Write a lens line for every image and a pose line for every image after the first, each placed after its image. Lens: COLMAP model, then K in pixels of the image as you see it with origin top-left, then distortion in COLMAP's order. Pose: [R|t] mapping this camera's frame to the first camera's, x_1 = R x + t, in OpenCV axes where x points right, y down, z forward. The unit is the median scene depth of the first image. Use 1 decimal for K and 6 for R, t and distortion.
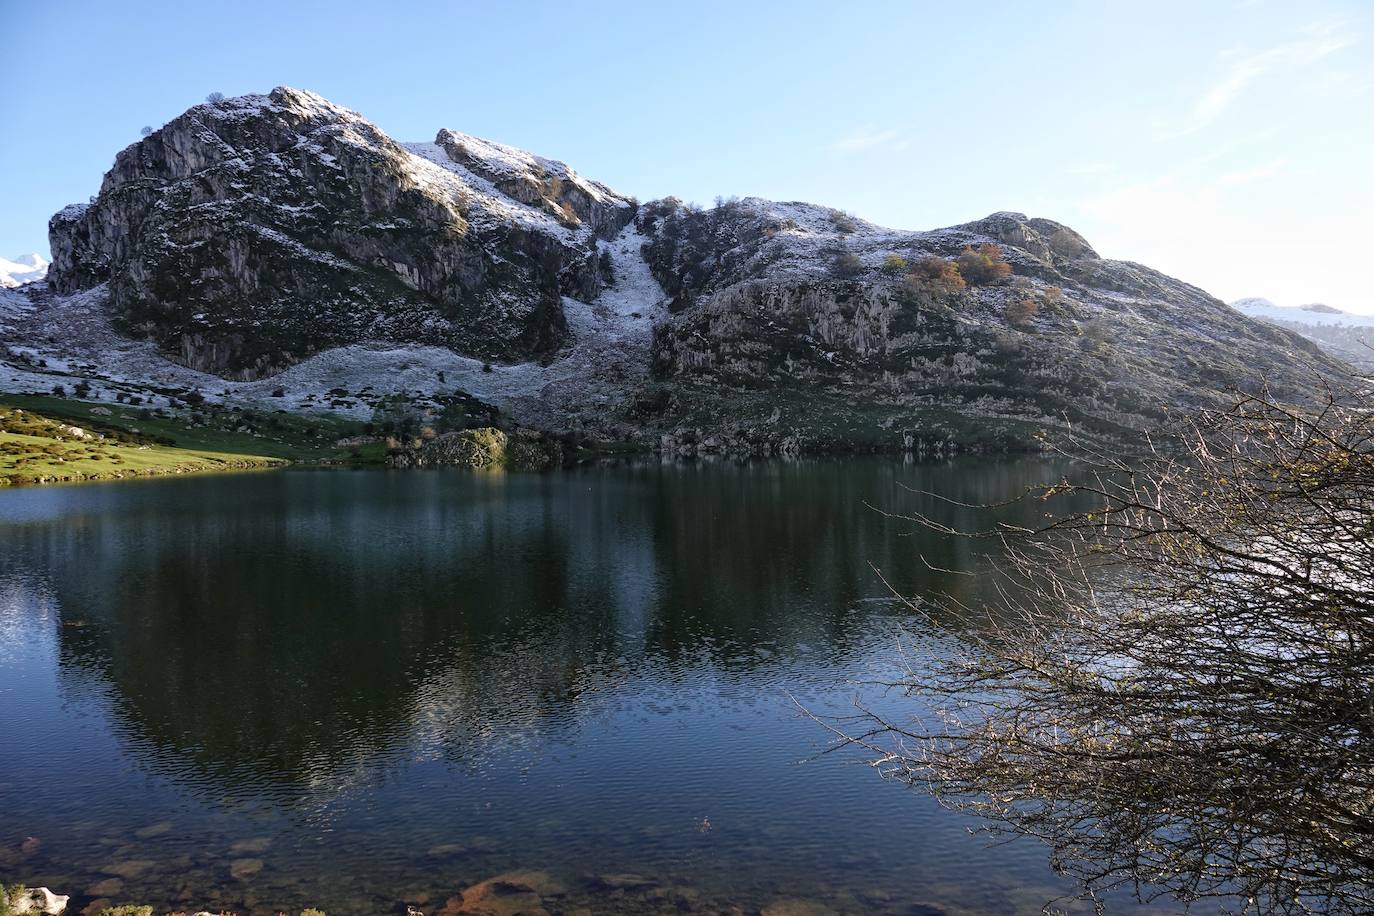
lens RADIAL K [[949.0, 0, 687.0], [0, 949.0, 458.0], [0, 0, 1]] dist [0.001395, -0.000097]
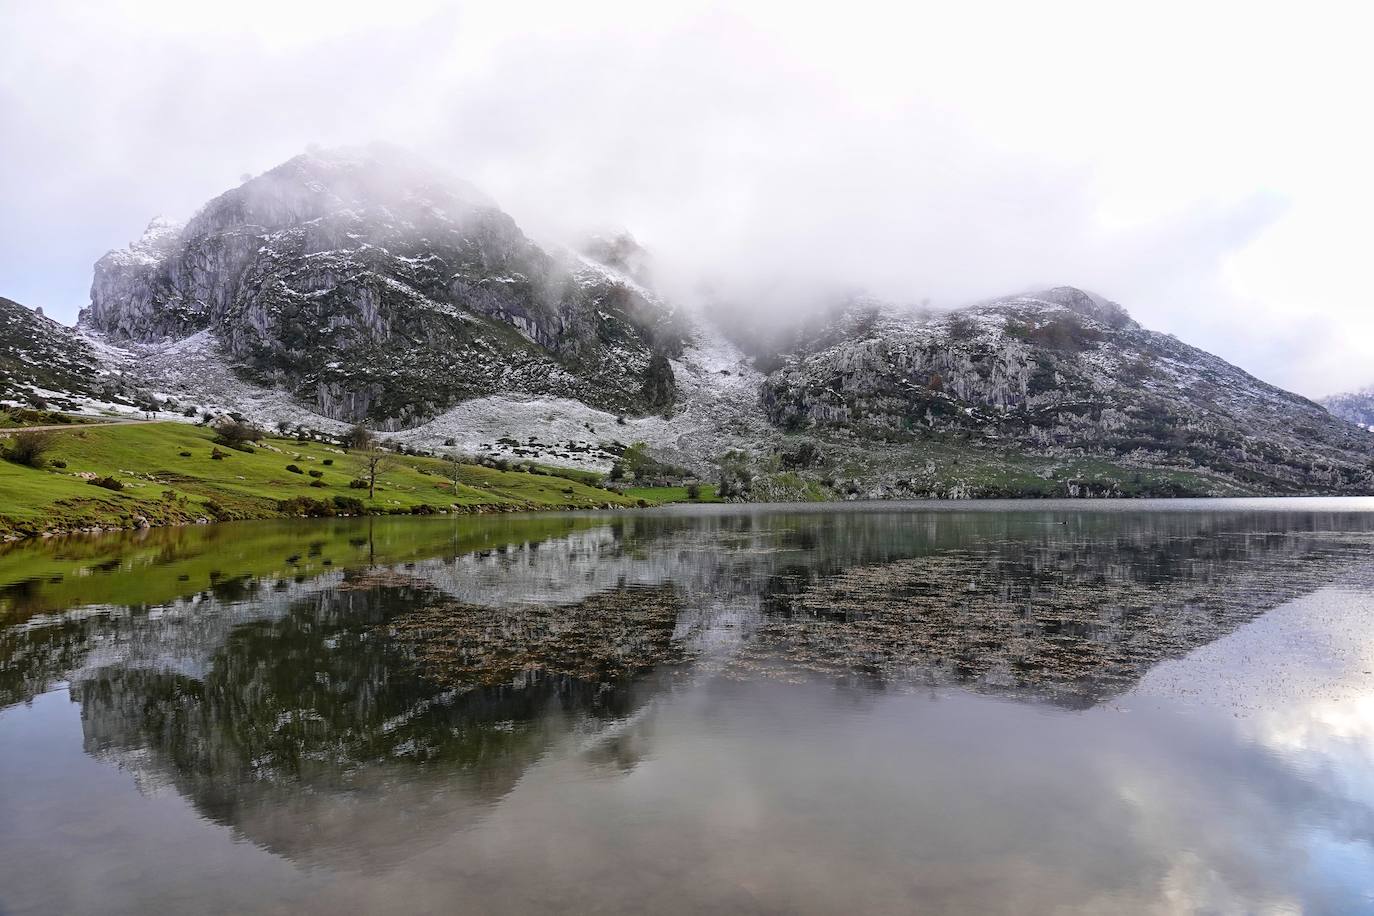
lens RADIAL K [[949.0, 0, 687.0], [0, 949.0, 458.0], [0, 0, 1]] dist [0.001395, -0.000097]
pose [[0.992450, 0.004996, 0.122548, -0.272360], [0.003267, 0.997739, -0.067134, 0.013631], [-0.122606, 0.067027, 0.990189, -0.009139]]
